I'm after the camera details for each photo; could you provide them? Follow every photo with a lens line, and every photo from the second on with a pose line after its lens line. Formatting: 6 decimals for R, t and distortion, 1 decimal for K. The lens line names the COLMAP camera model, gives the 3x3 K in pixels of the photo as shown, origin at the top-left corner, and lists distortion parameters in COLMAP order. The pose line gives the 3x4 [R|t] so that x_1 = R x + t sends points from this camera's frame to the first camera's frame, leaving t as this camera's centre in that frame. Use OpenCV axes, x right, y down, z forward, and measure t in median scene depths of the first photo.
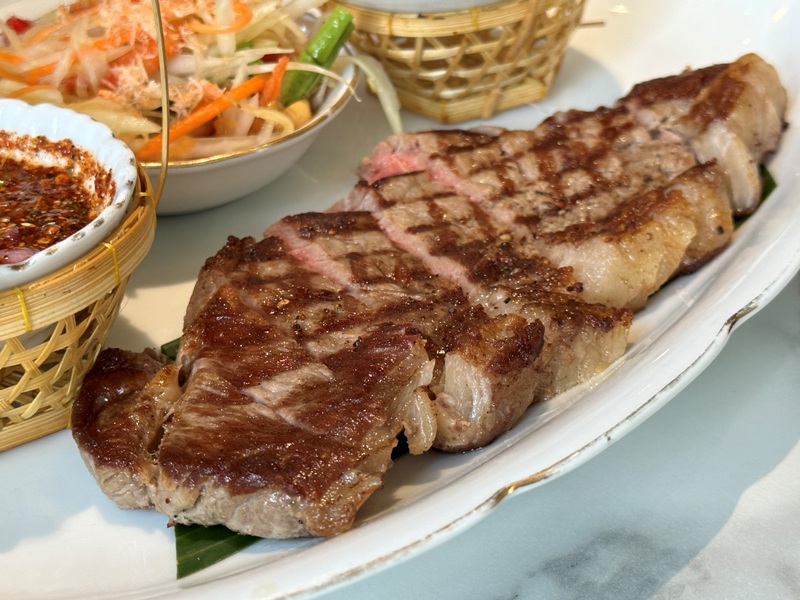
lens RADIAL K [[1418.4, 0, 400.0], [0, 1418.4, 300.0], [0, 0, 1]] dist [0.137610, 0.139271]
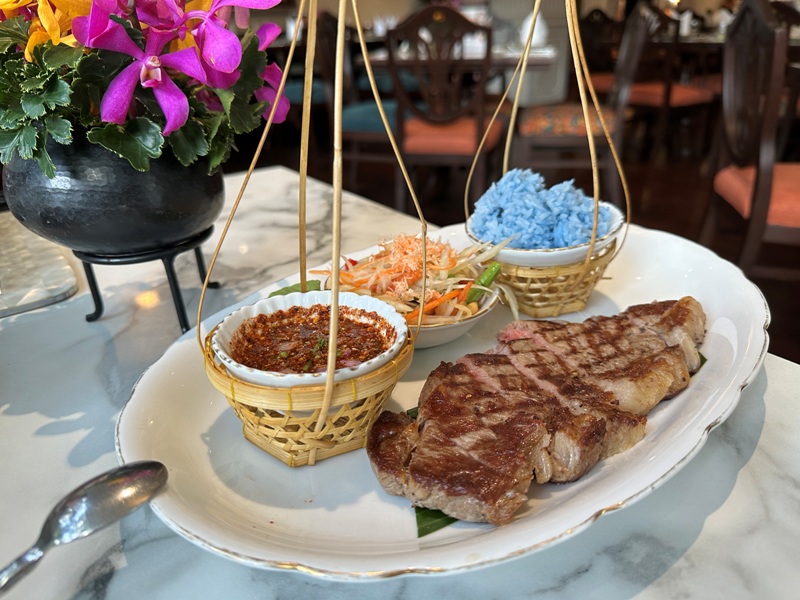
lens RADIAL K [[539.4, 0, 400.0], [0, 539.4, 300.0], [0, 0, 1]] dist [0.034572, -0.005024]
pose [[0.991415, 0.072455, -0.108838, -0.104754], [-0.088412, 0.984757, -0.149789, -0.009239], [0.096326, 0.158126, 0.982709, 0.189257]]
